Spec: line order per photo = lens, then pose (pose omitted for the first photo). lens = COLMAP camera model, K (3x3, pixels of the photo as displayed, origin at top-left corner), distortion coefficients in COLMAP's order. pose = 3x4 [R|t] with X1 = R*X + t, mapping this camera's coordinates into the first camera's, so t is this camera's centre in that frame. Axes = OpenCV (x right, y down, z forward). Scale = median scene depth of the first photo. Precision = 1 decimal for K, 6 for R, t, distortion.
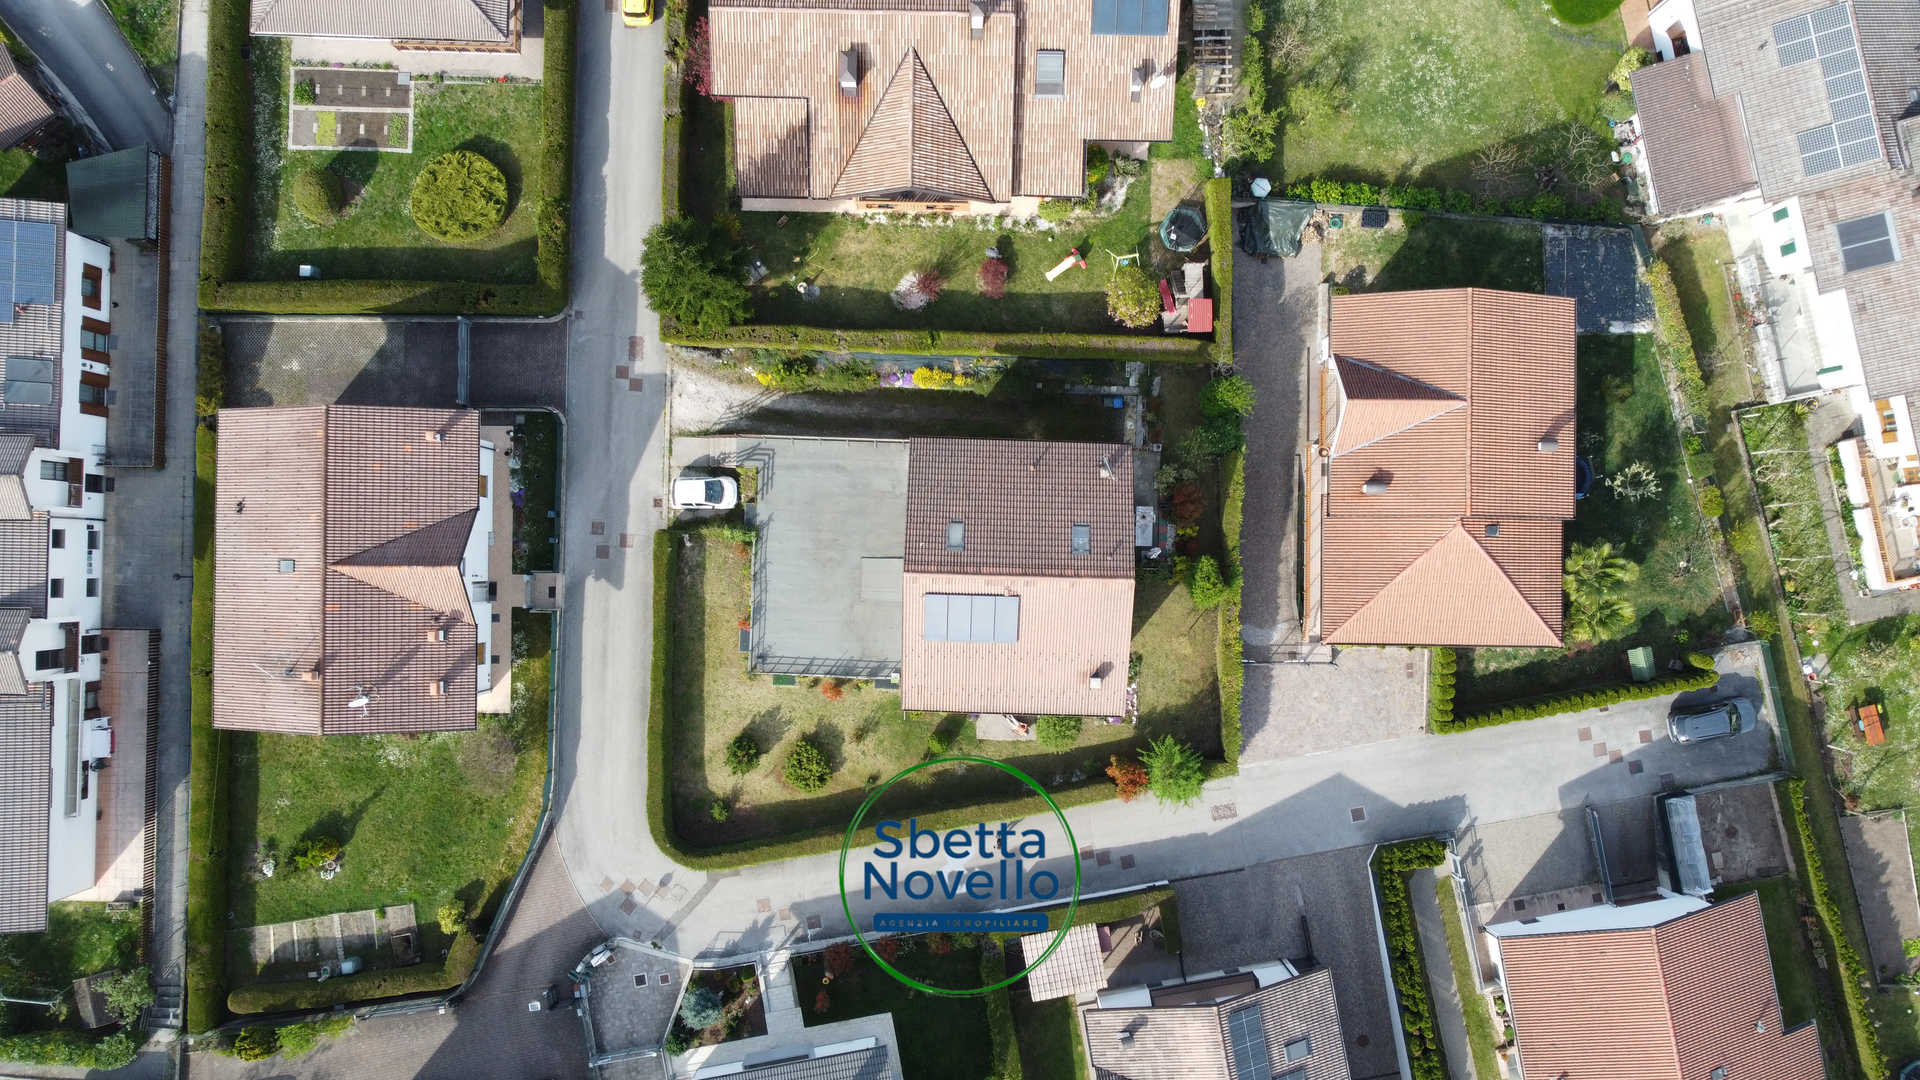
lens RADIAL K [[1418.4, 0, 967.5], [0, 1418.4, 540.3], [0, 0, 1]] dist [0.018601, 0.000751]
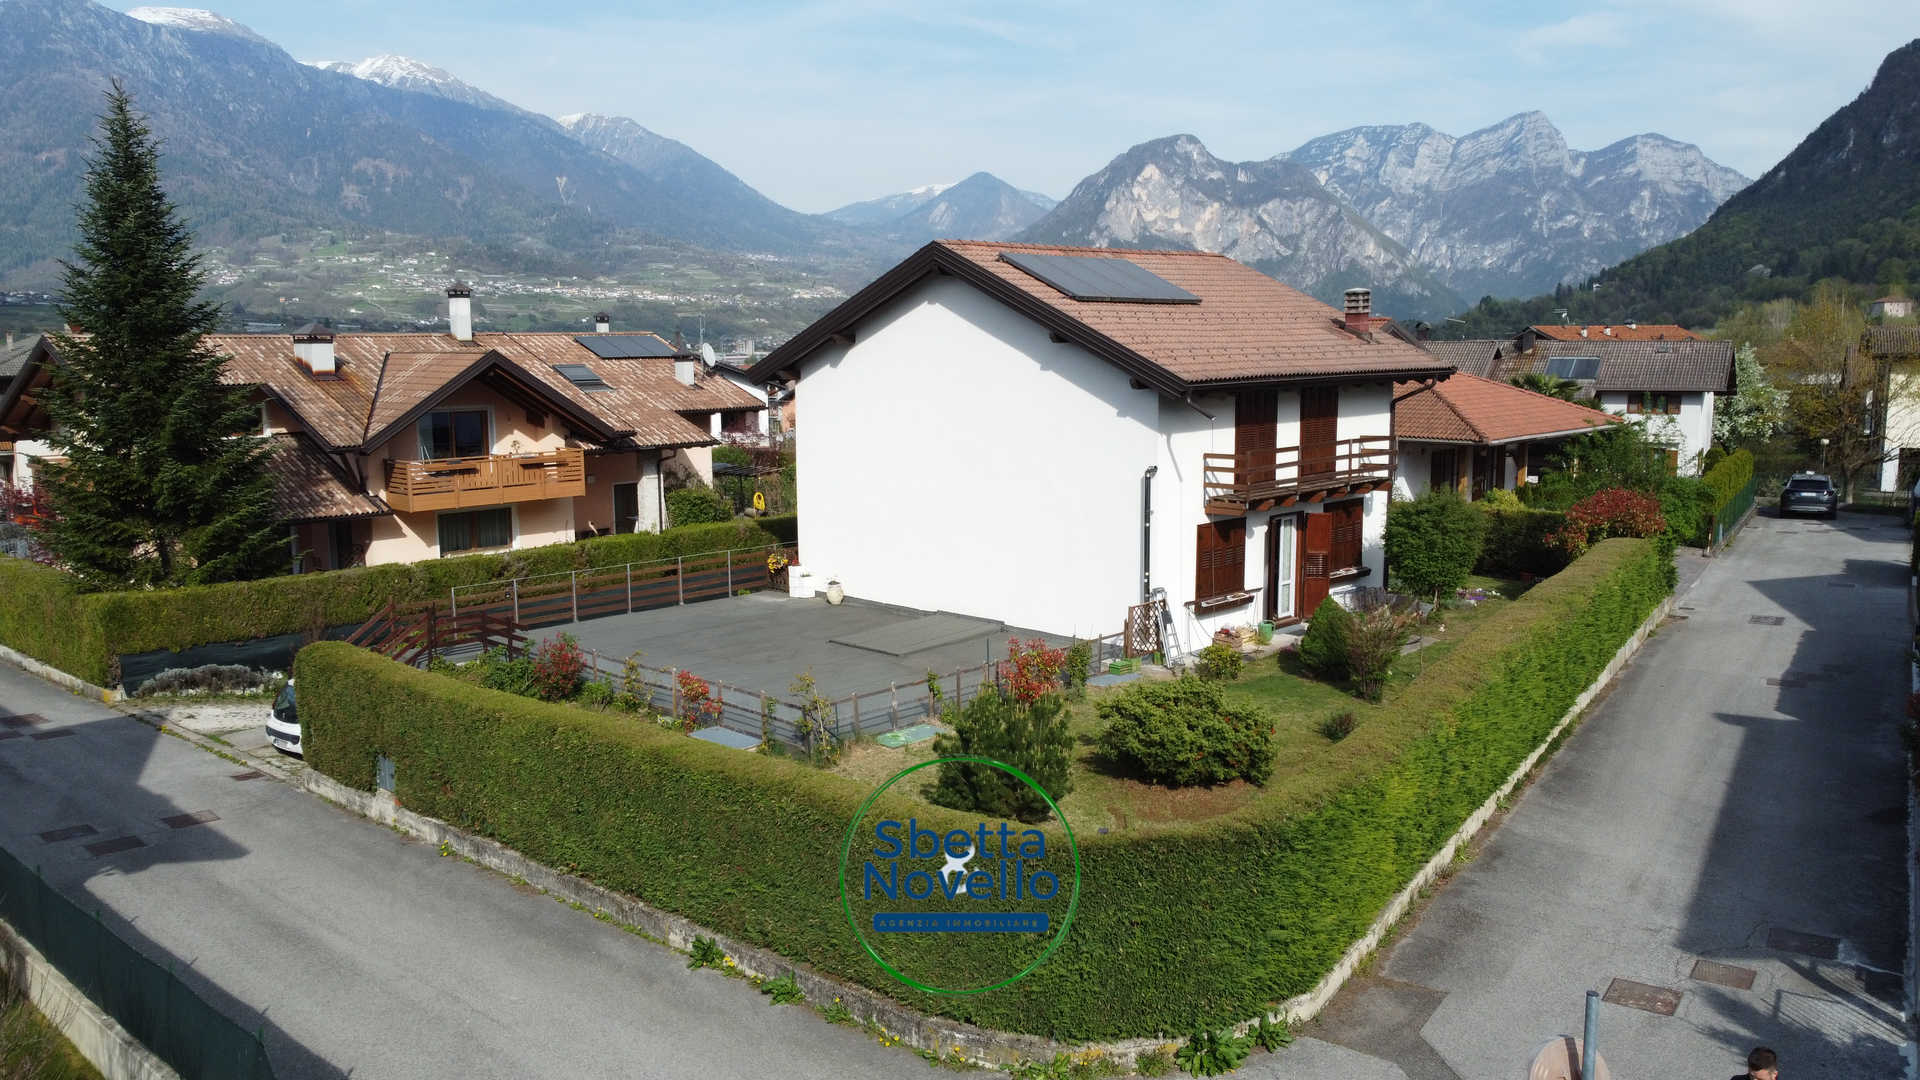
lens RADIAL K [[1457.8, 0, 962.0], [0, 1457.8, 539.5], [0, 0, 1]] dist [-0.002380, 0.001713]
pose [[0.679867, -0.115266, 0.724220, -0.343369], [0.733303, 0.116167, -0.669905, 0.311681], [-0.006913, 0.986519, 0.163503, 0.893416]]
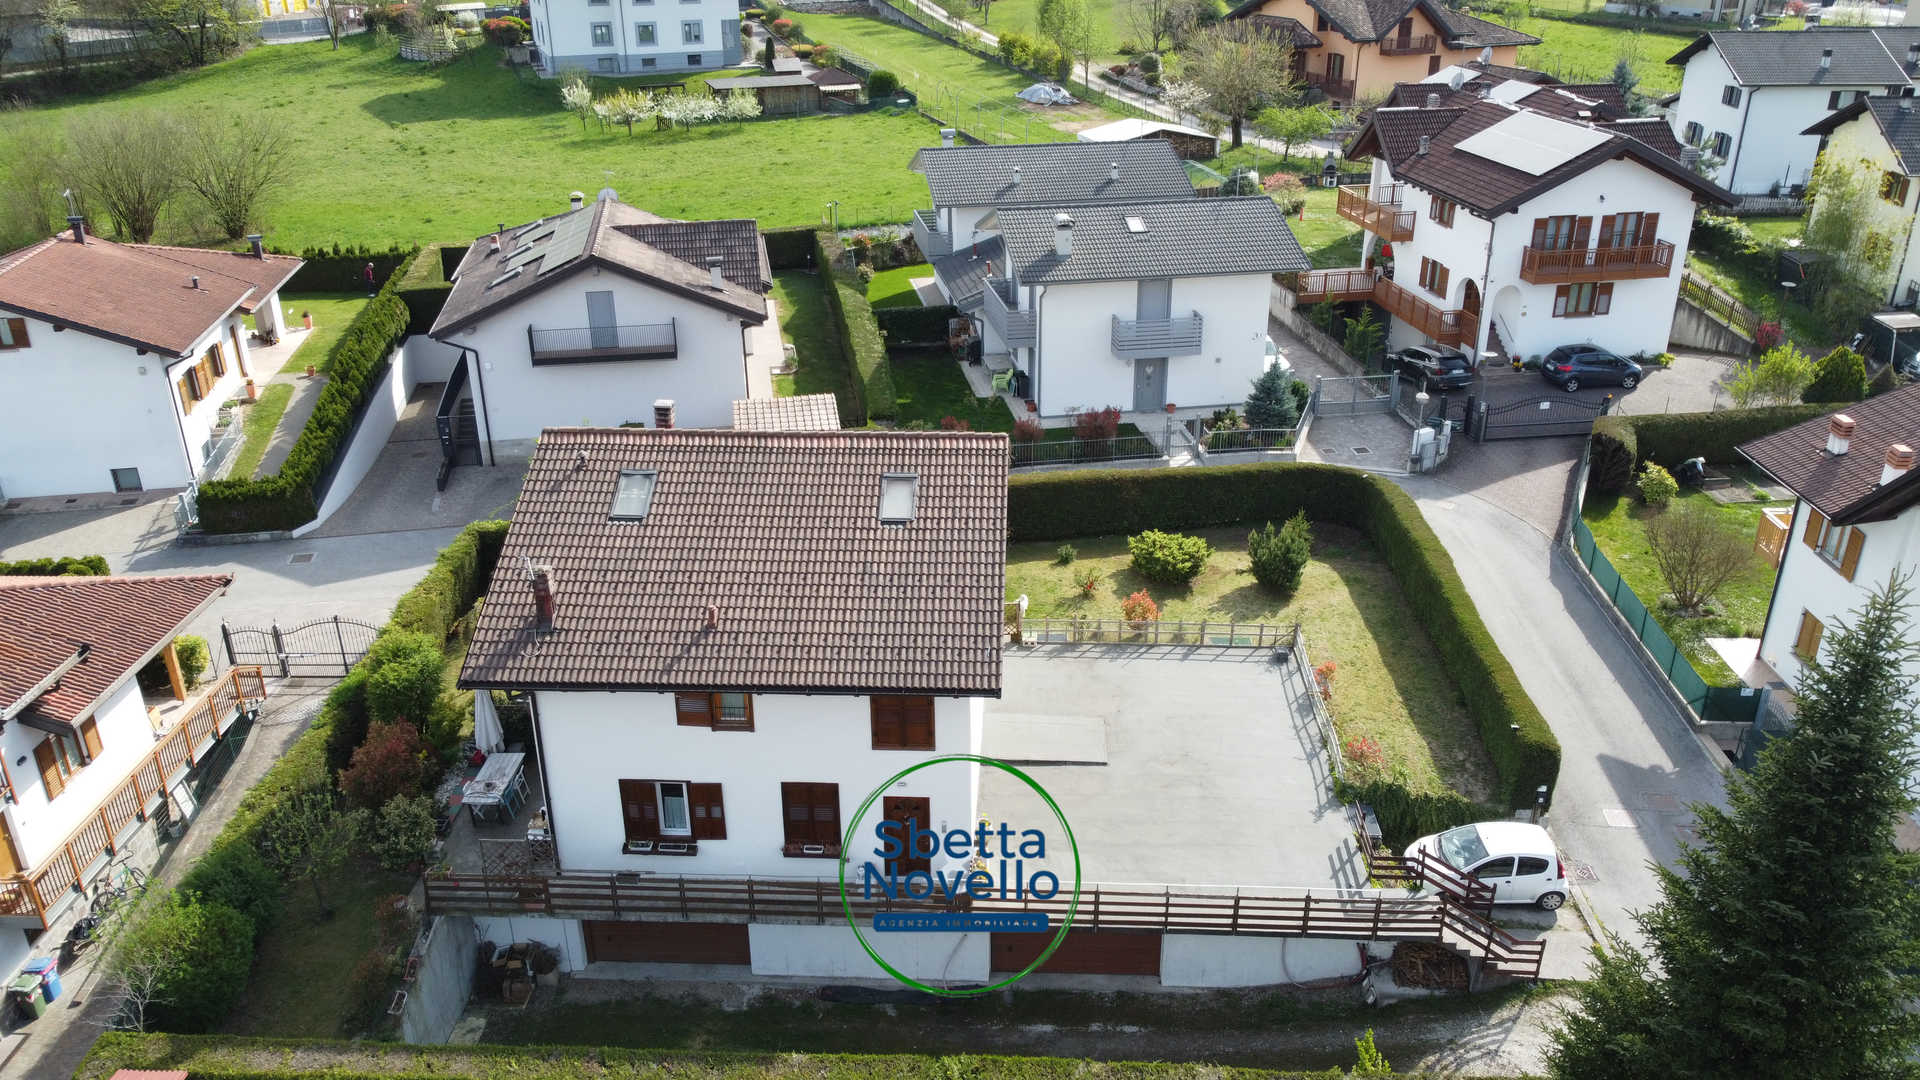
lens RADIAL K [[1451.6, 0, 960.0], [0, 1451.6, 540.0], [0, 0, 1]] dist [0.005116, 0.000235]
pose [[-0.999866, -0.008003, 0.014281, -0.029612], [0.016281, -0.394842, 0.918605, -0.405496], [-0.001713, 0.918714, 0.394920, 0.731000]]
